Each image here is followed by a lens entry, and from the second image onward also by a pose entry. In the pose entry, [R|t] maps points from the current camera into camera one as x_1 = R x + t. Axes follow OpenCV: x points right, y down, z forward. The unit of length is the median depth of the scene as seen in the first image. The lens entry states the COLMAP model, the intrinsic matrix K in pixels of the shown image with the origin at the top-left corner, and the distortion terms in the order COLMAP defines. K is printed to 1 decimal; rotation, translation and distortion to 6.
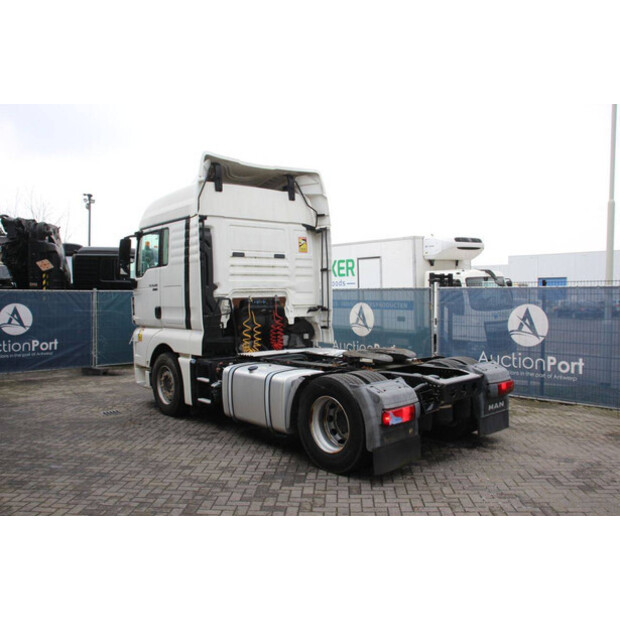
lens RADIAL K [[553.7, 0, 310.0], [0, 553.7, 310.0], [0, 0, 1]] dist [-0.095842, 0.008250]
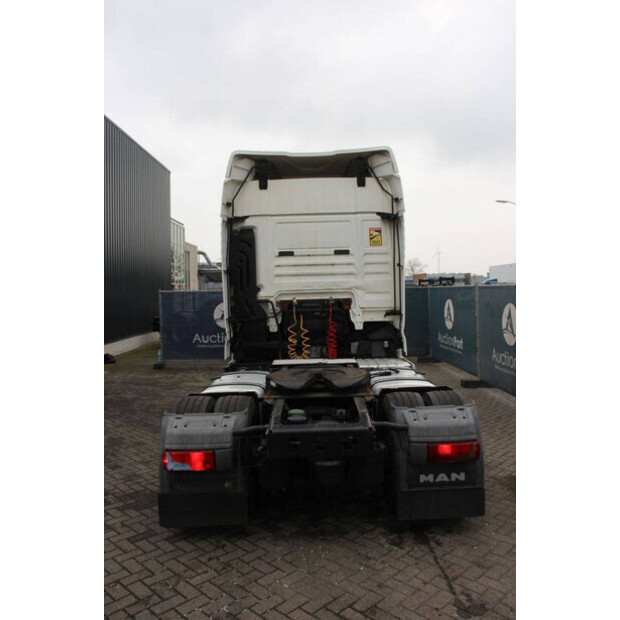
lens RADIAL K [[523.6, 0, 310.0], [0, 523.6, 310.0], [0, 0, 1]] dist [-0.166626, 0.164044]
pose [[0.751531, 0.016026, -0.659503, 0.480989], [-0.004443, 0.999805, 0.019232, -0.022266], [0.659683, -0.011523, 0.751456, 0.360974]]
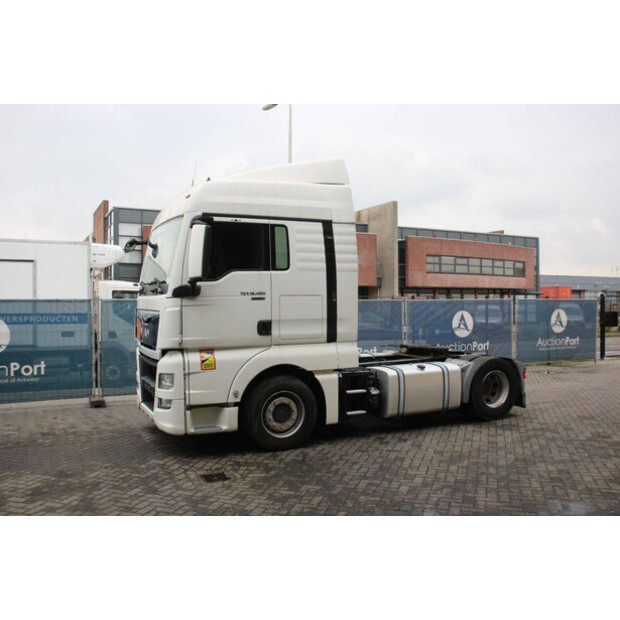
lens RADIAL K [[568.0, 0, 310.0], [0, 568.0, 310.0], [0, 0, 1]] dist [-0.107609, 0.006402]
pose [[0.244119, -0.006246, 0.969725, -1.085864], [0.030015, 0.999549, -0.001118, -0.018479], [-0.969281, 0.029379, 0.244196, 0.751707]]
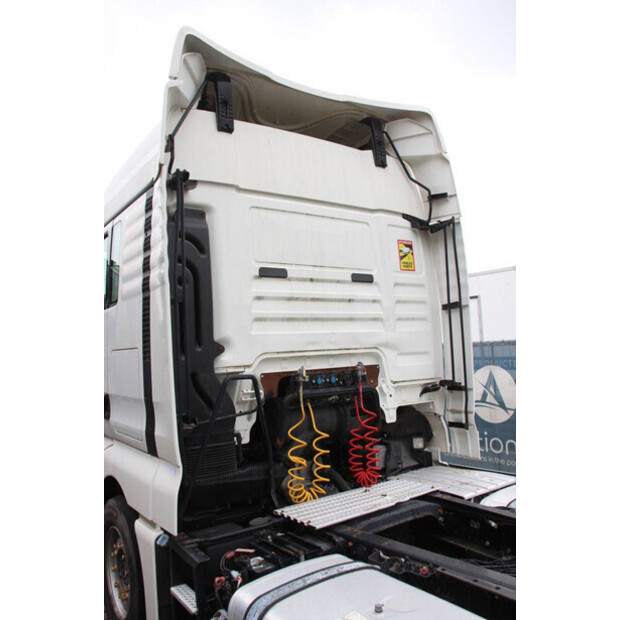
lens RADIAL K [[523.7, 0, 310.0], [0, 523.7, 317.7], [0, 0, 1]] dist [-0.129954, 0.001228]
pose [[0.995859, -0.036793, -0.083131, -0.067071], [0.028970, 0.995205, -0.093424, -0.025490], [0.086170, 0.090629, 0.992150, 0.592842]]
